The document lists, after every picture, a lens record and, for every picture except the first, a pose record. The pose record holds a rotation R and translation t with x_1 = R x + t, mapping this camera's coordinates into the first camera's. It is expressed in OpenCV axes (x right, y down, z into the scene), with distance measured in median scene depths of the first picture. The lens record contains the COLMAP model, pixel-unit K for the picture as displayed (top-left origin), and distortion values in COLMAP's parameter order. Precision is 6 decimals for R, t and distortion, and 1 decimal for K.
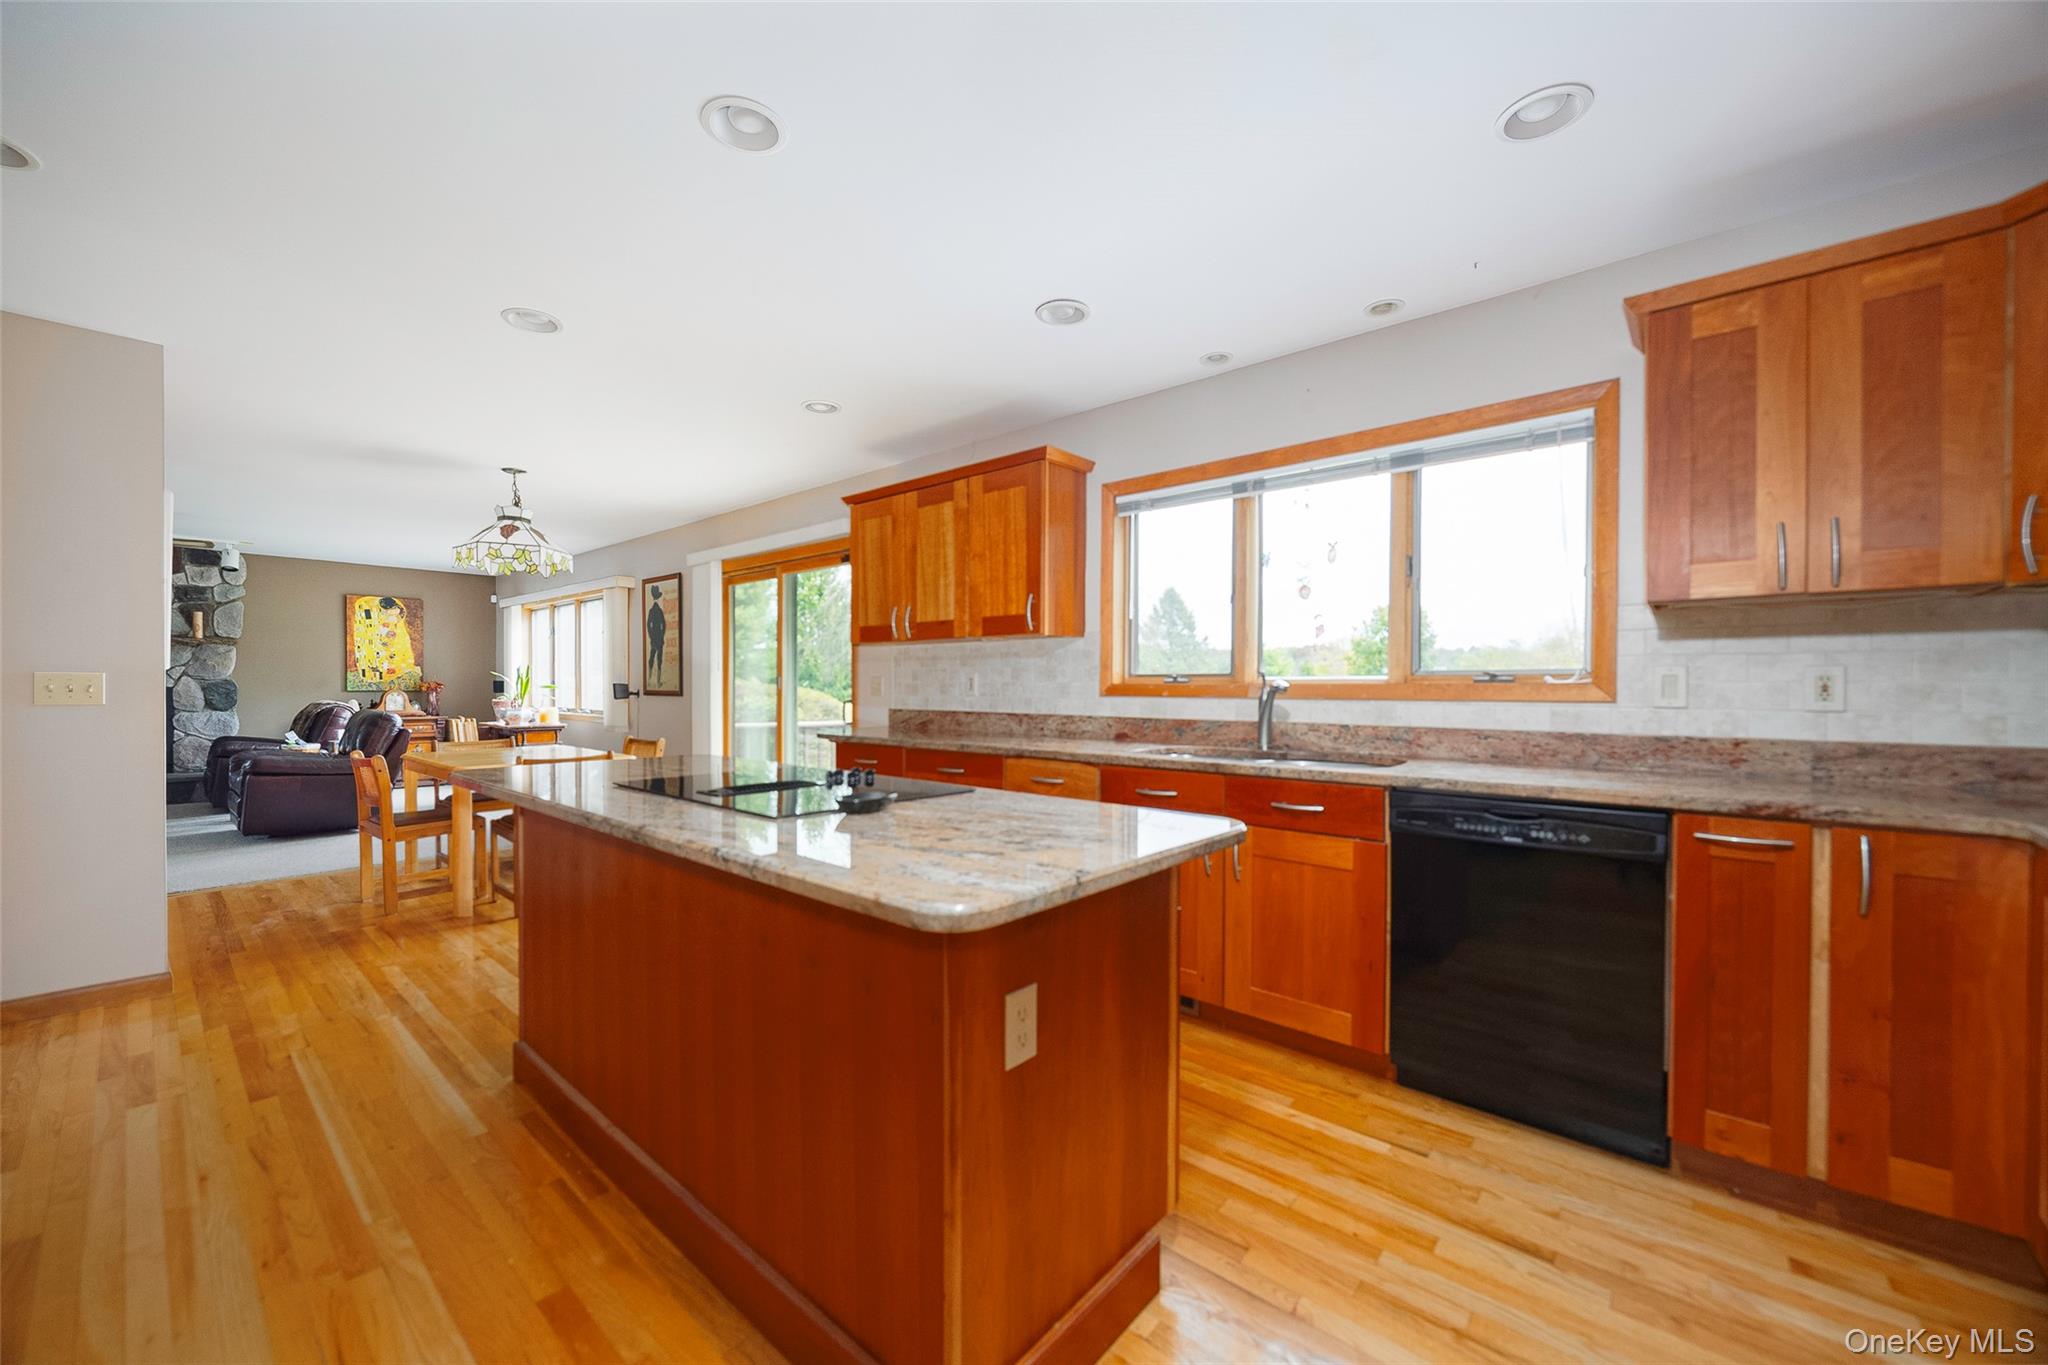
lens RADIAL K [[778.9, 0, 1024.0], [0, 778.9, 682.5], [0, 0, 1]] dist [-0.000090, -0.000053]
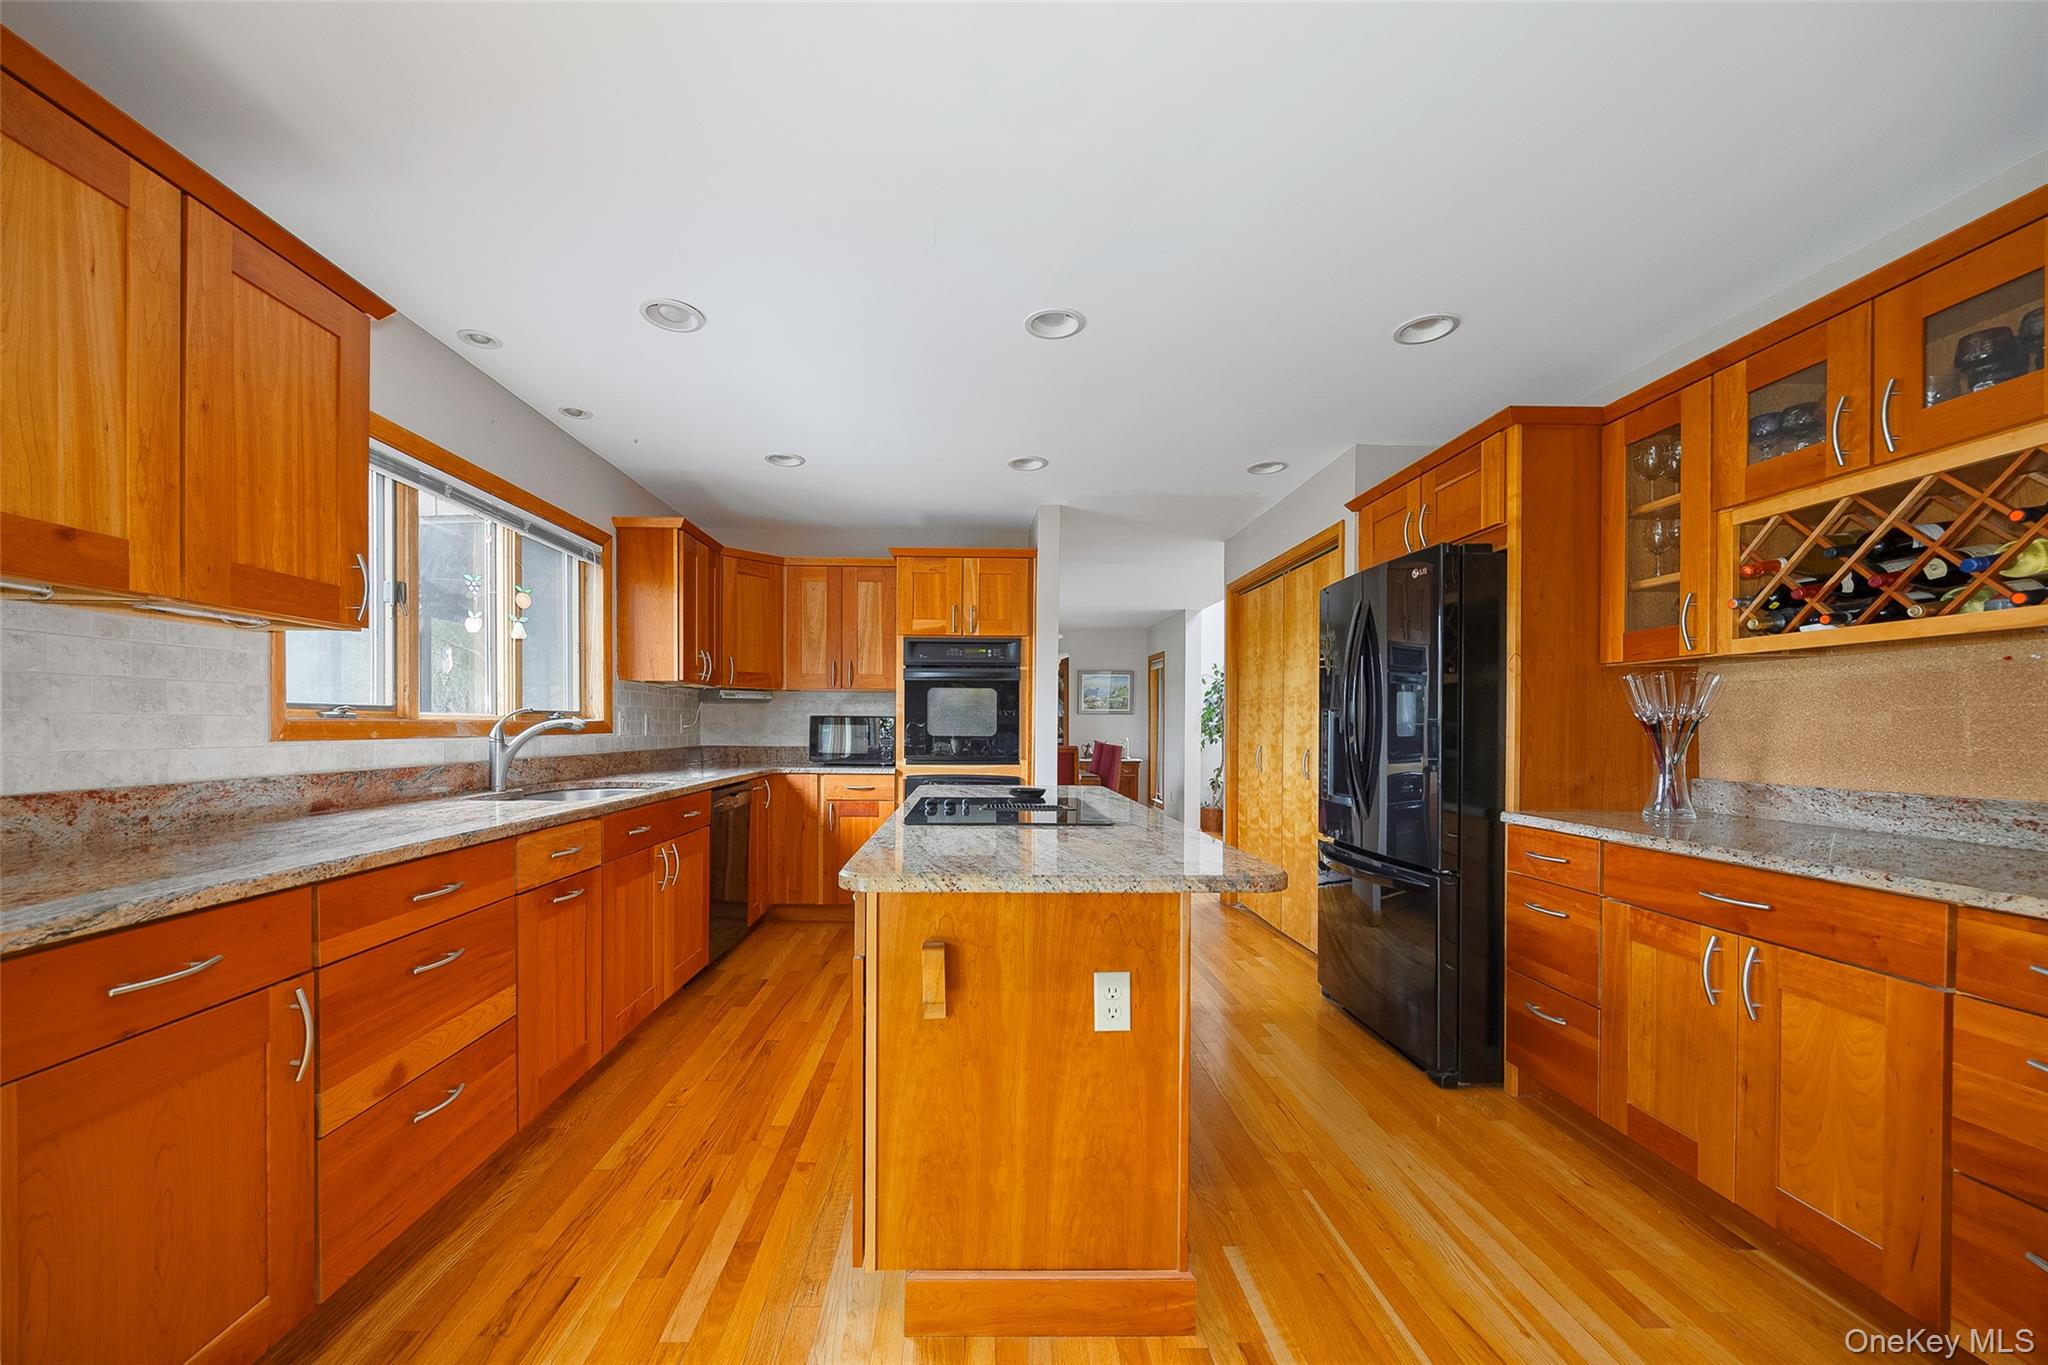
lens RADIAL K [[778.9, 0, 1024.0], [0, 778.9, 682.5], [0, 0, 1]] dist [-0.000090, -0.000053]
pose [[-0.700305, 0.043077, 0.712543, -0.661233], [0.003089, 0.998351, -0.057320, 0.010080], [-0.713837, -0.037940, -0.699283, 0.999581]]
